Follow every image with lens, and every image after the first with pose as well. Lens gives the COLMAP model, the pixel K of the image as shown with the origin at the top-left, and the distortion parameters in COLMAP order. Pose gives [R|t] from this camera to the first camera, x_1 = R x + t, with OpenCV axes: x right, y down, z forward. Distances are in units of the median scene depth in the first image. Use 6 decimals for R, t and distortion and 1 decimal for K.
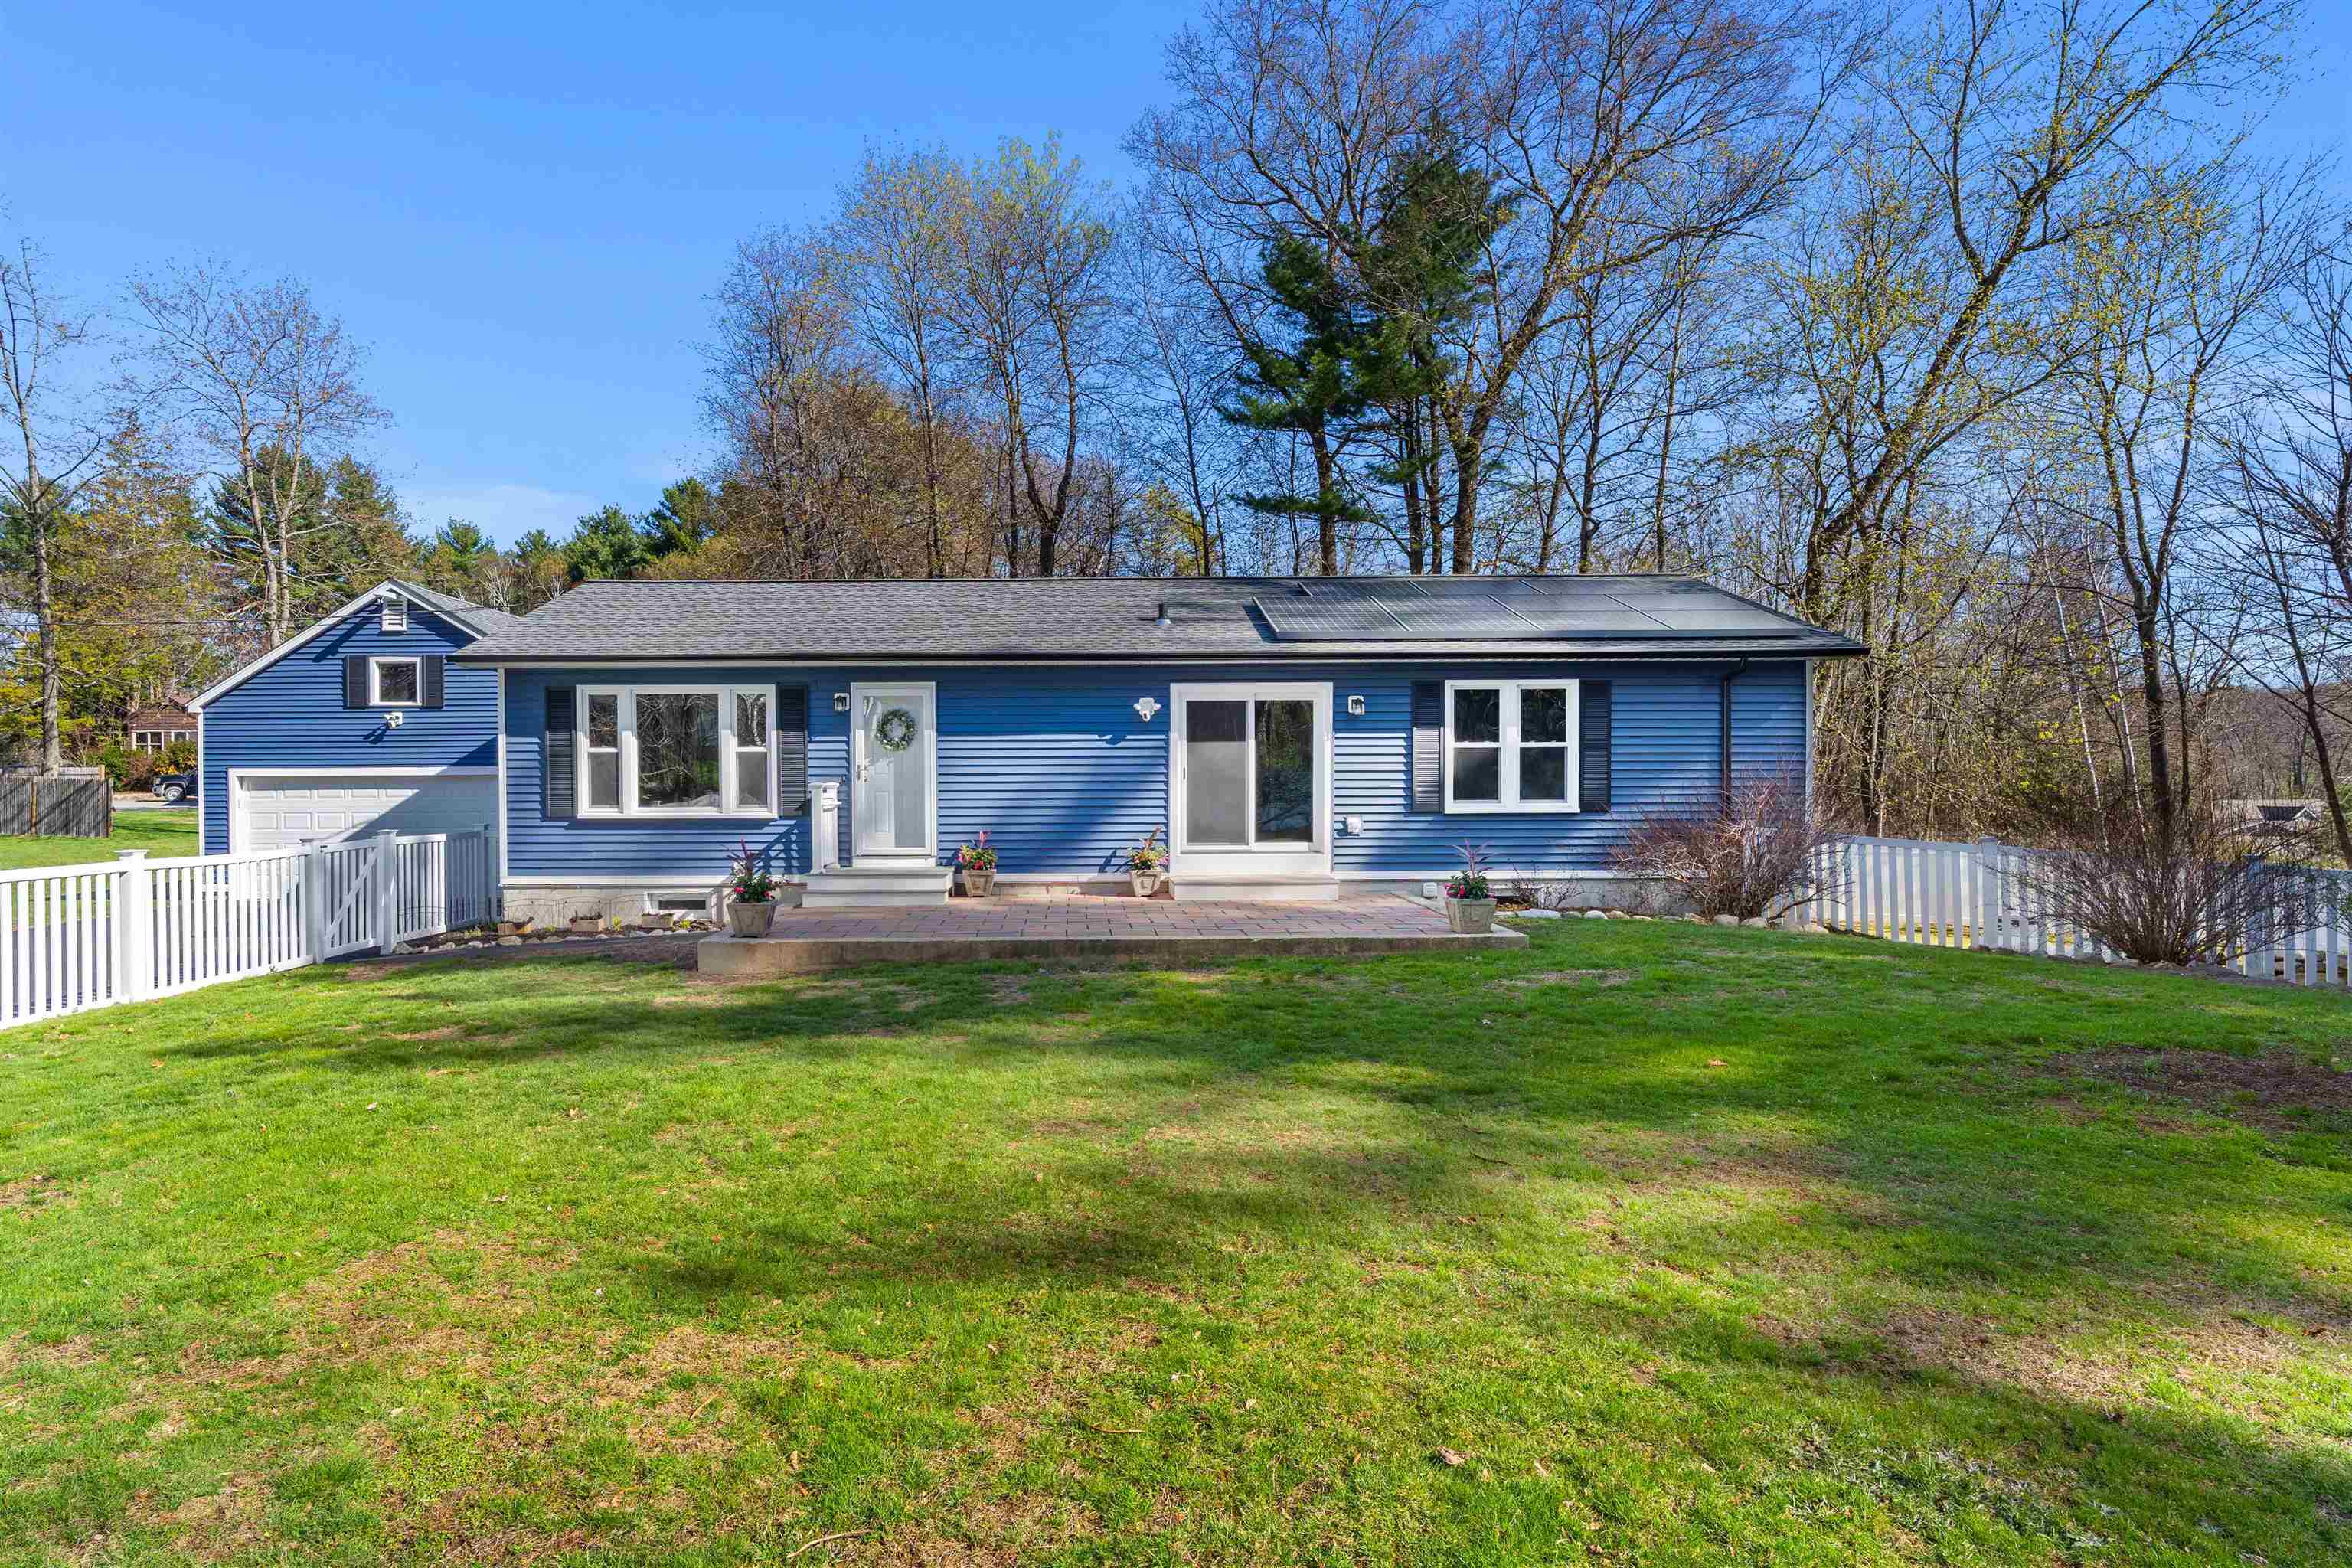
lens RADIAL K [[1256.0, 0, 1175.7], [0, 1256.0, 788.3], [0, 0, 1]] dist [-0.005626, 0.002079]
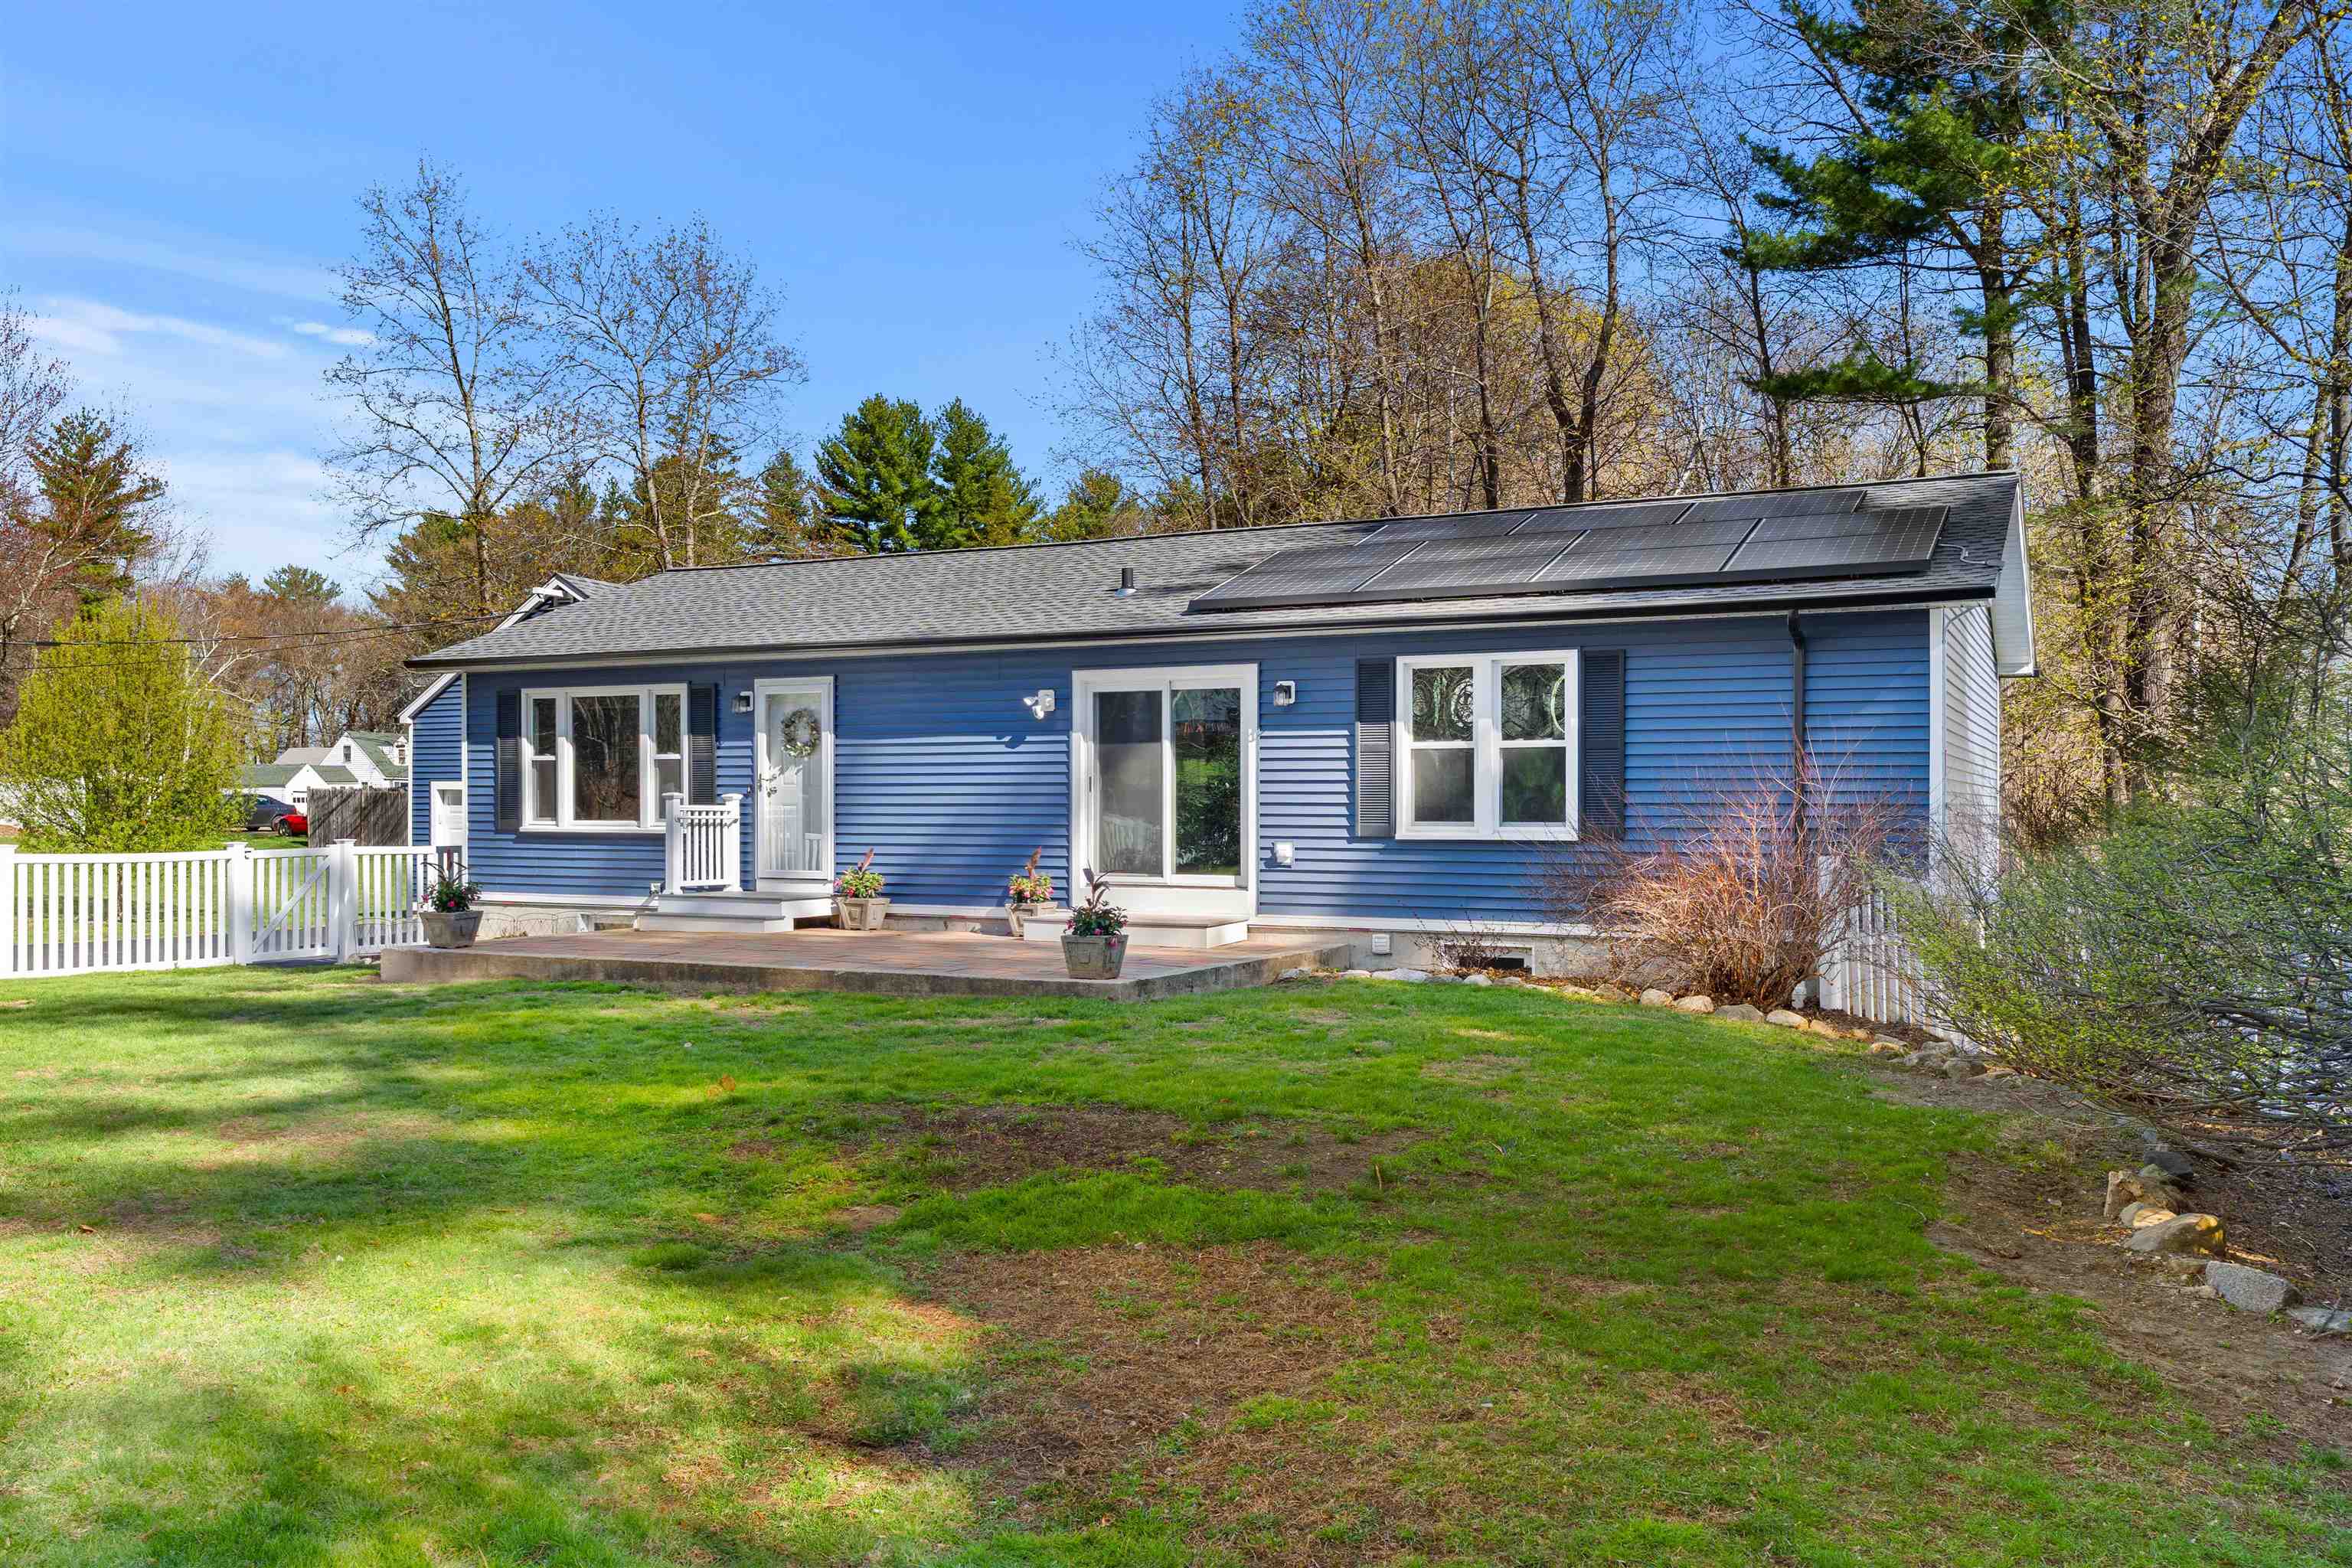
lens RADIAL K [[1869.2, 0, 1177.2], [0, 1869.2, 781.9], [0, 0, 1]] dist [0.017529, 0.000210]
pose [[0.895560, 0.001316, -0.444940, 0.579298], [-0.011679, 0.999721, -0.020550, 0.010182], [0.444788, 0.023600, 0.895325, -0.028957]]
